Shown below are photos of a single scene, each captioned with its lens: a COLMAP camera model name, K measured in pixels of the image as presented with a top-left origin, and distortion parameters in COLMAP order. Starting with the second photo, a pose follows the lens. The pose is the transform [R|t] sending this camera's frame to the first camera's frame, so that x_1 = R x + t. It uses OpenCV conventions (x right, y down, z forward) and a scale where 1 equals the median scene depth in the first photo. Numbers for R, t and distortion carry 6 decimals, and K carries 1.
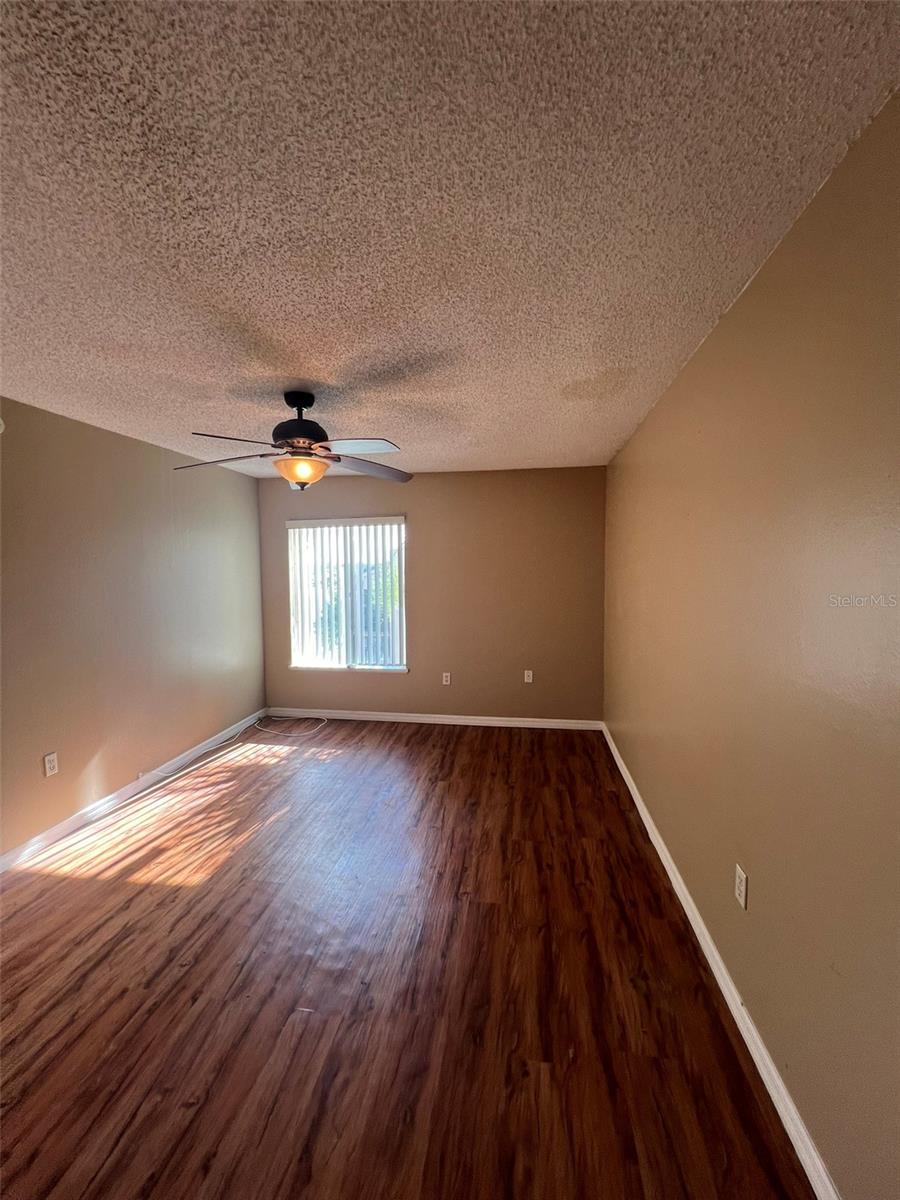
lens RADIAL K [[478.2, 0, 449.7], [0, 478.2, 594.4], [0, 0, 1]] dist [-0.002916, -0.000490]
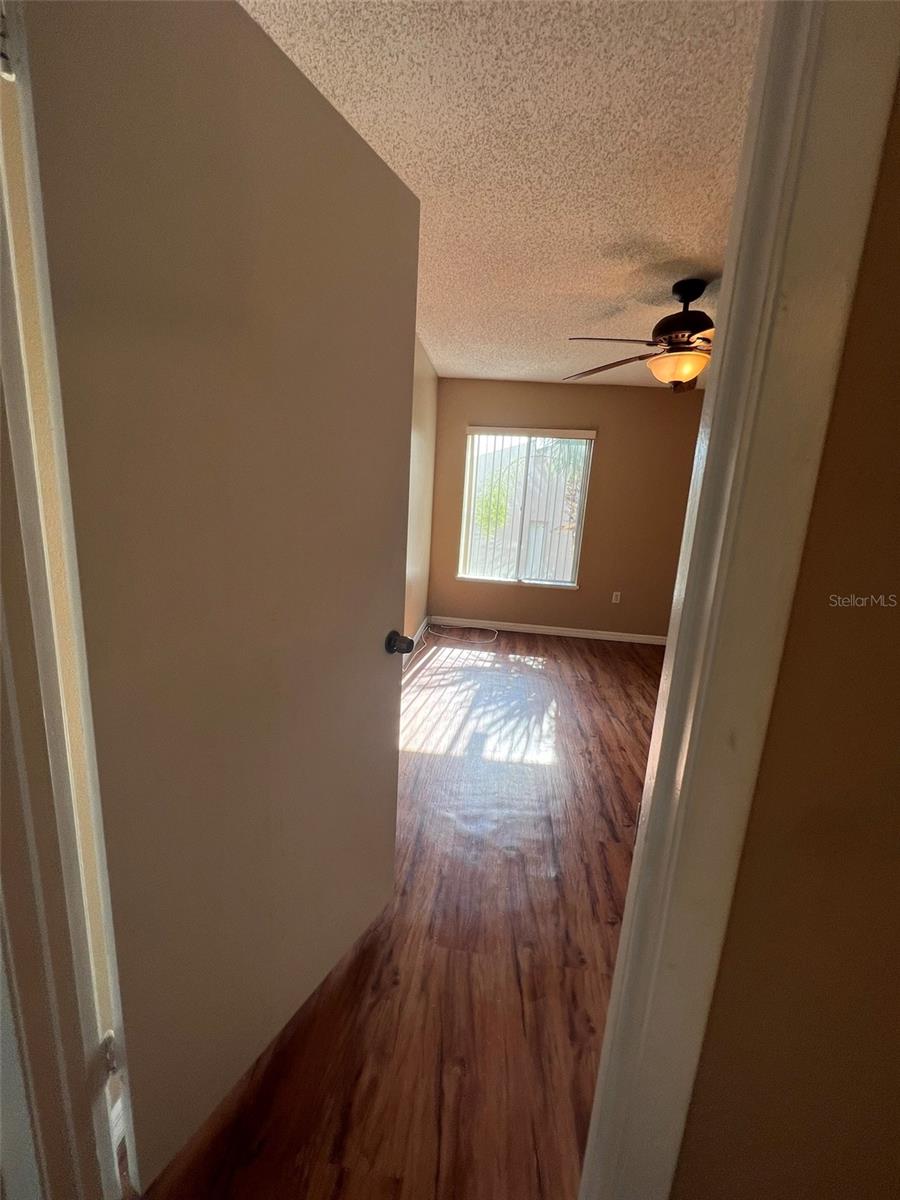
lens RADIAL K [[478.2, 0, 449.3], [0, 478.2, 602.8], [0, 0, 1]] dist [-0.002916, -0.000490]
pose [[0.997102, 0.056749, 0.050664, -0.476977], [-0.064607, 0.983305, 0.170112, 0.040670], [-0.040165, -0.172892, 0.984122, -0.002356]]
